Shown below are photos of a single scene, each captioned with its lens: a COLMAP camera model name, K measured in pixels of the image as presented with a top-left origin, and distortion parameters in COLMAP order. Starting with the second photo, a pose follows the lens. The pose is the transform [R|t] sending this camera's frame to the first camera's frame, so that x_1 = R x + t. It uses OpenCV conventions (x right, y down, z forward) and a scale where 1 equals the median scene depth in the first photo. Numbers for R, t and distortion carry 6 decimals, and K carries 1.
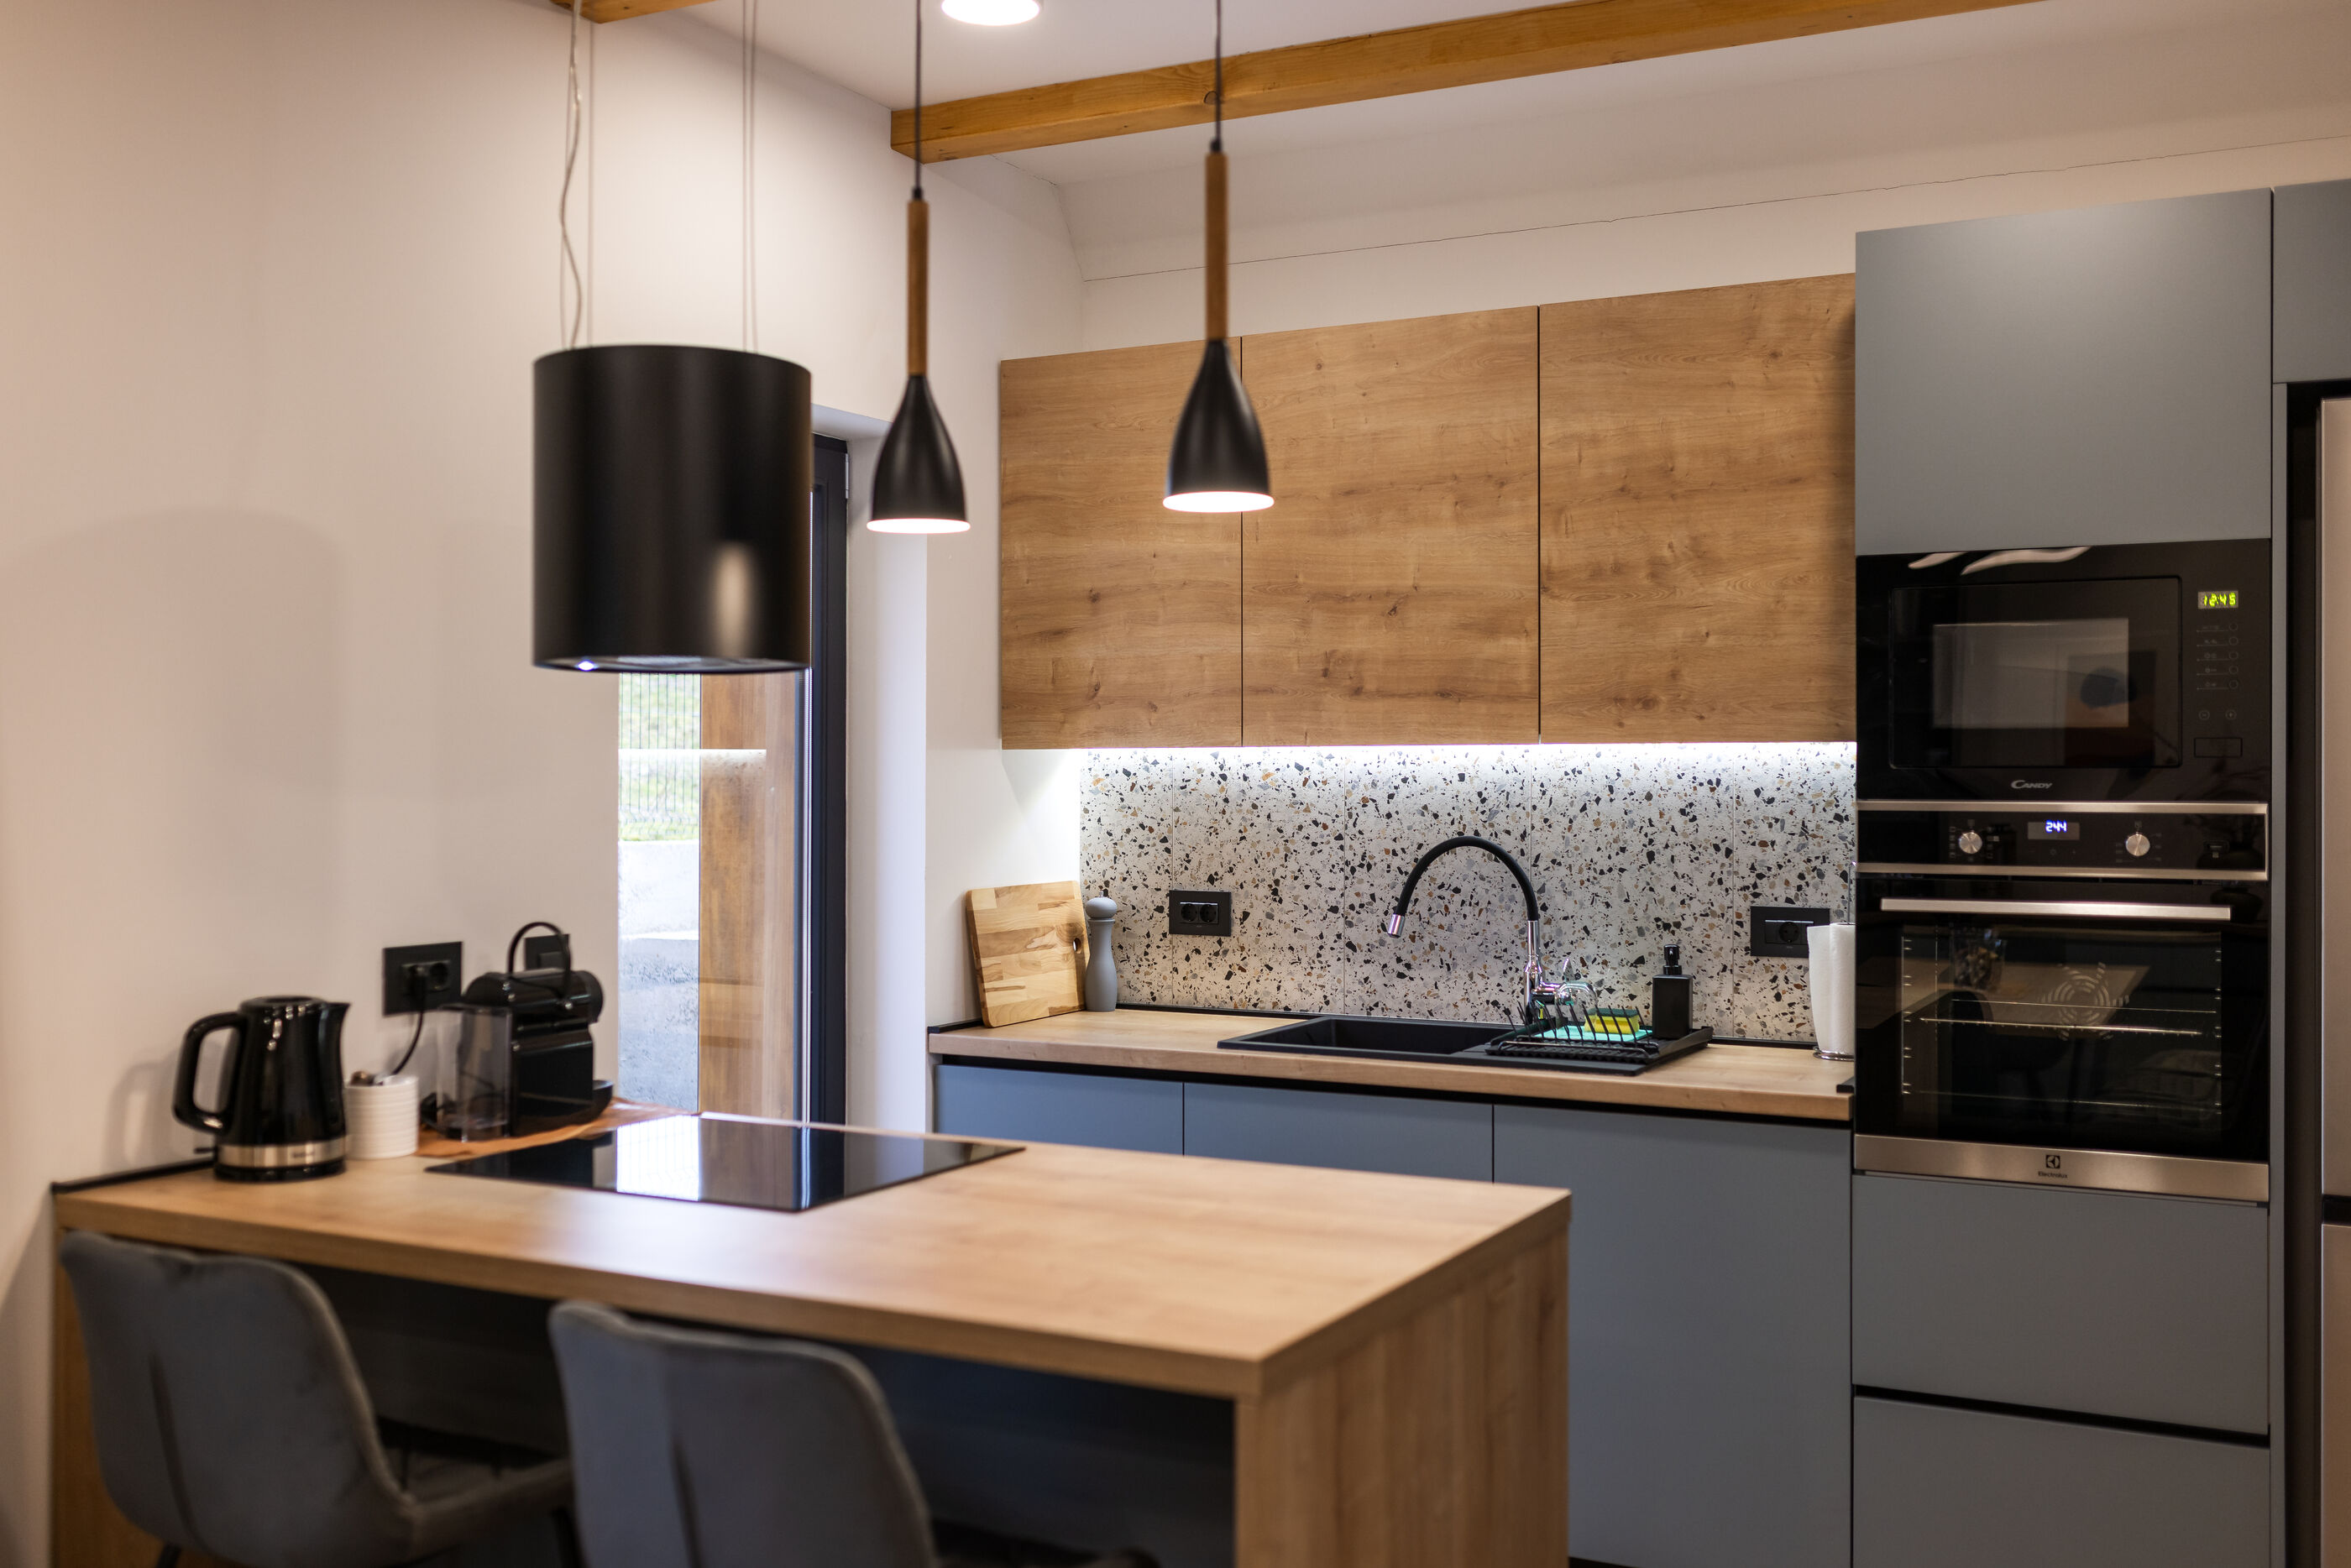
lens RADIAL K [[2232.8, 0, 1171.9], [0, 2232.8, 743.0], [0, 0, 1]] dist [-0.006567, 0.008270]
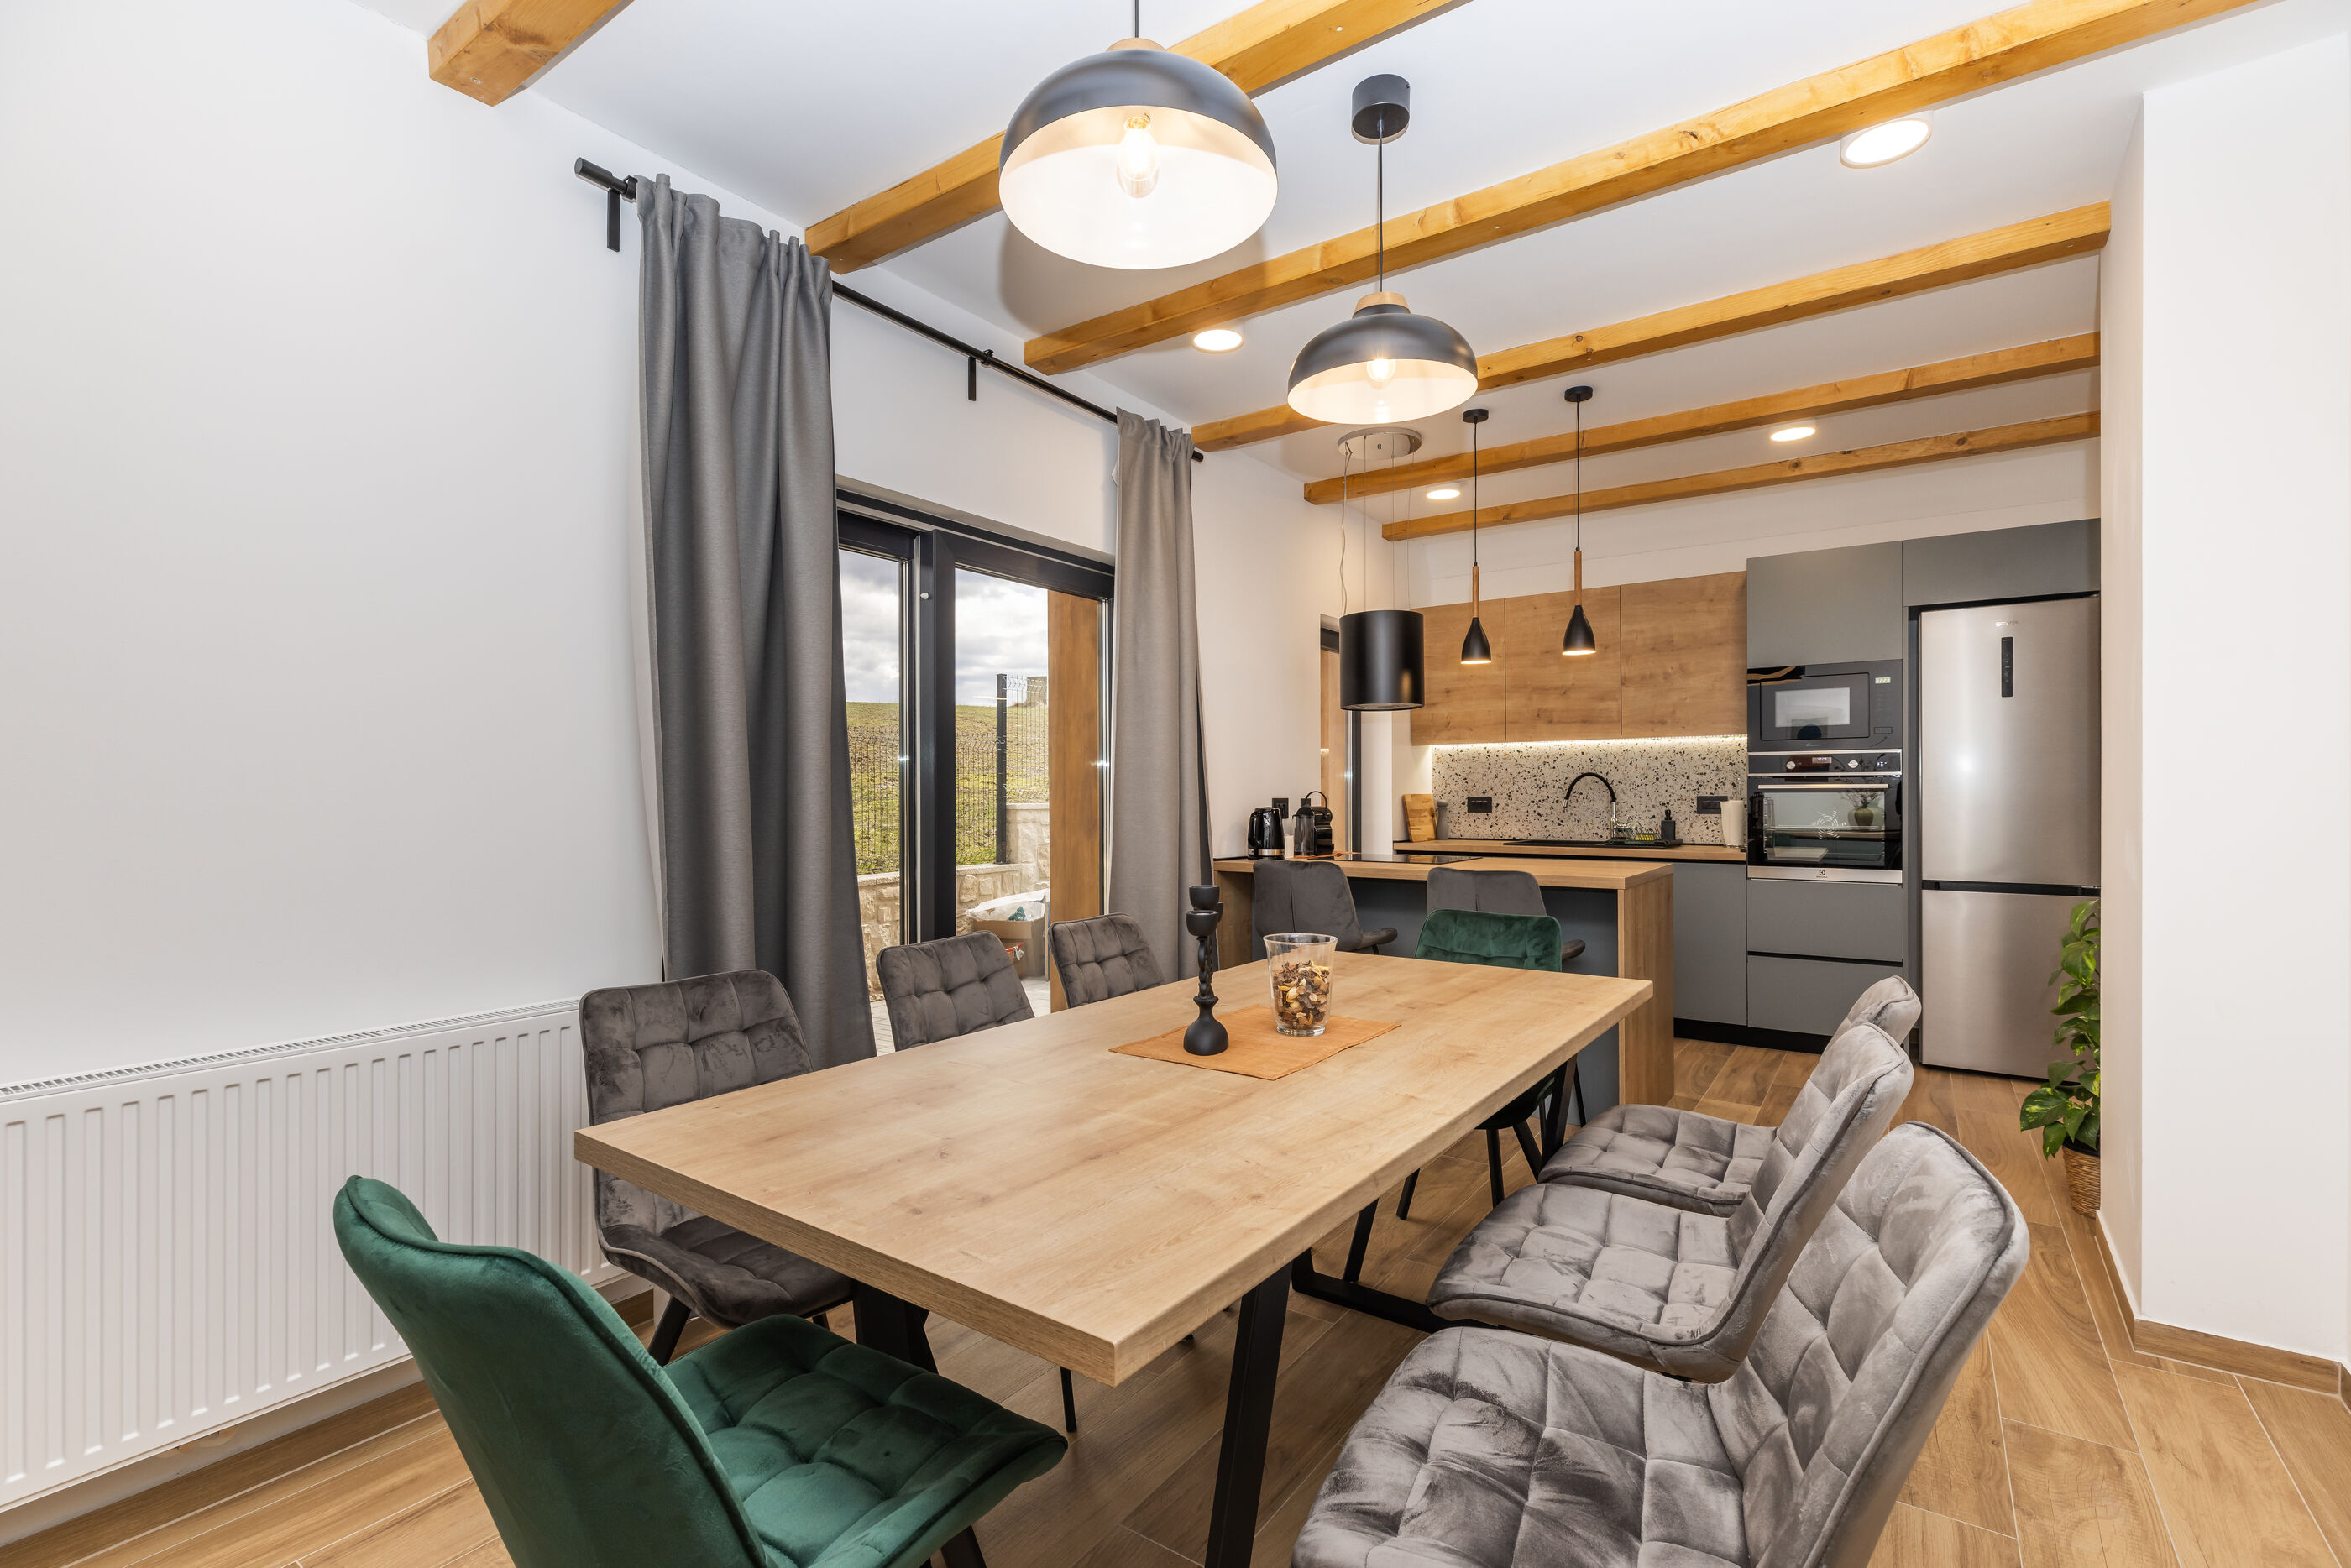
lens RADIAL K [[1049.2, 0, 1175.5], [0, 1049.2, 784.0], [0, 0, 1]] dist [0.006837, 0.000344]
pose [[0.992214, -0.005245, -0.124435, -0.225960], [0.005705, 0.999978, 0.003337, 0.049296], [0.124415, -0.004021, 0.992222, -0.392770]]
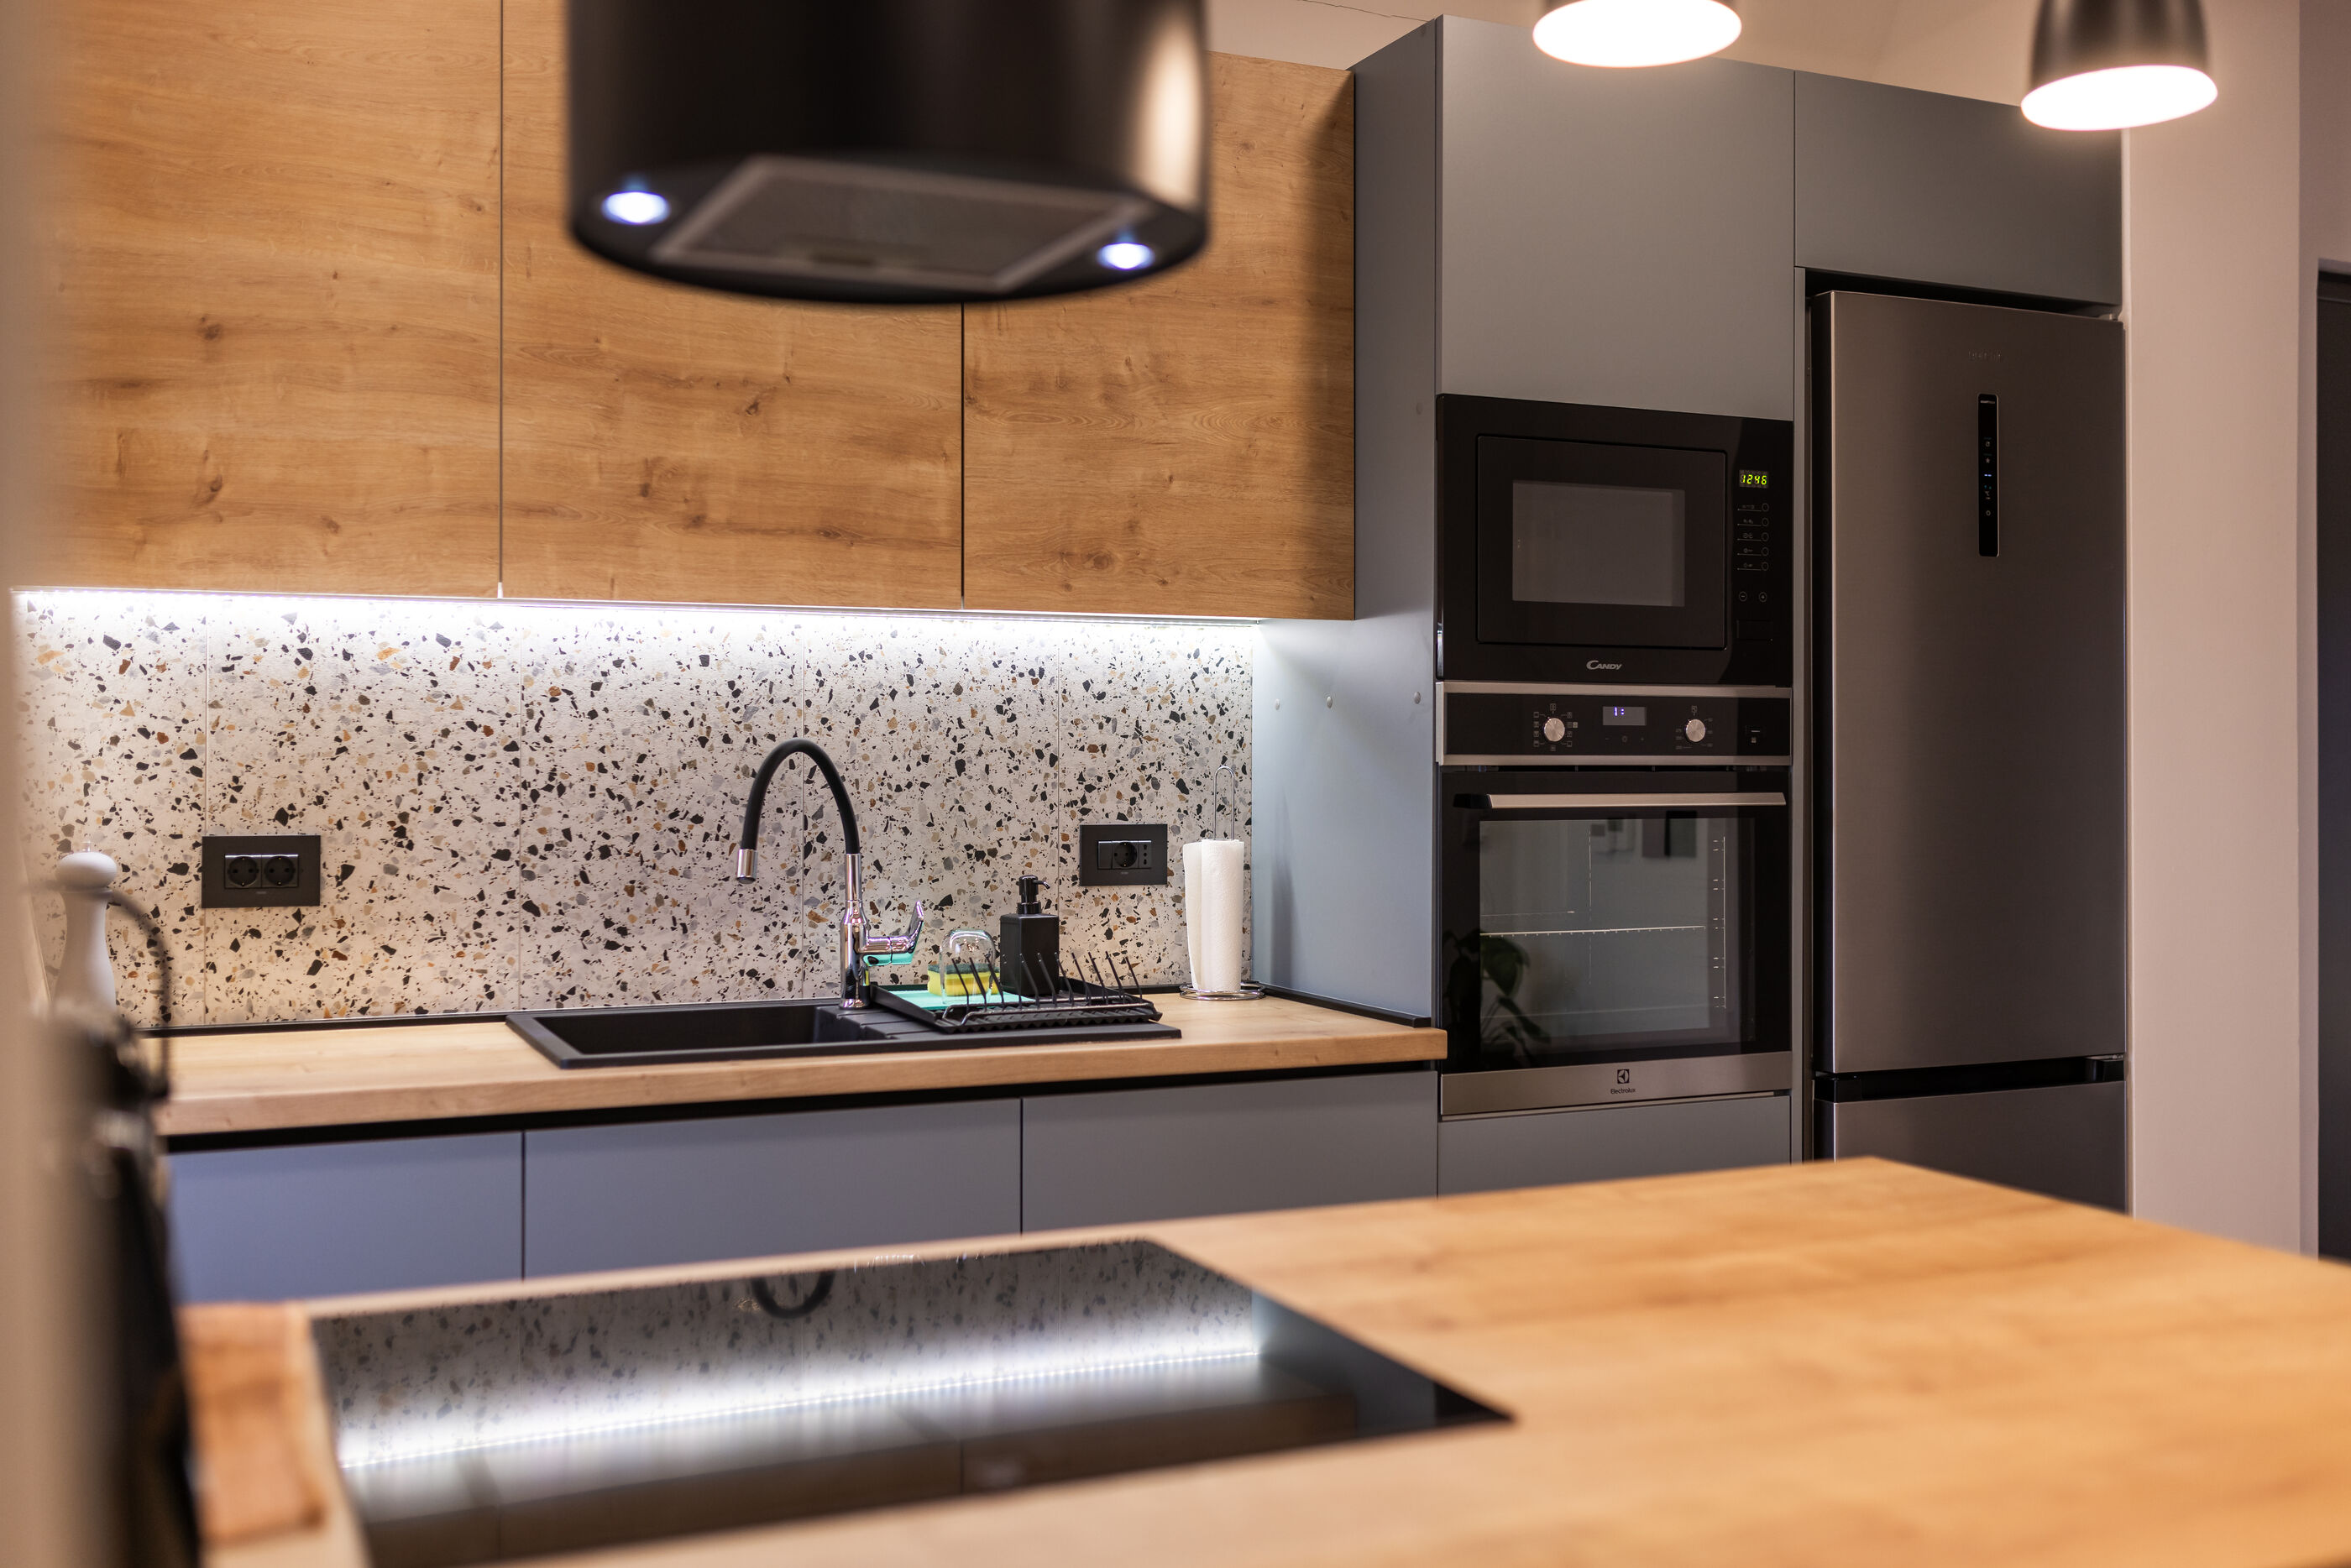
lens RADIAL K [[2232.8, 0, 1171.9], [0, 2232.8, 743.0], [0, 0, 1]] dist [-0.006567, 0.008270]
pose [[0.616718, 0.005588, 0.787164, -0.359178], [-0.010718, 0.999942, 0.001299, 0.041448], [-0.787111, -0.009238, 0.616742, 0.468618]]
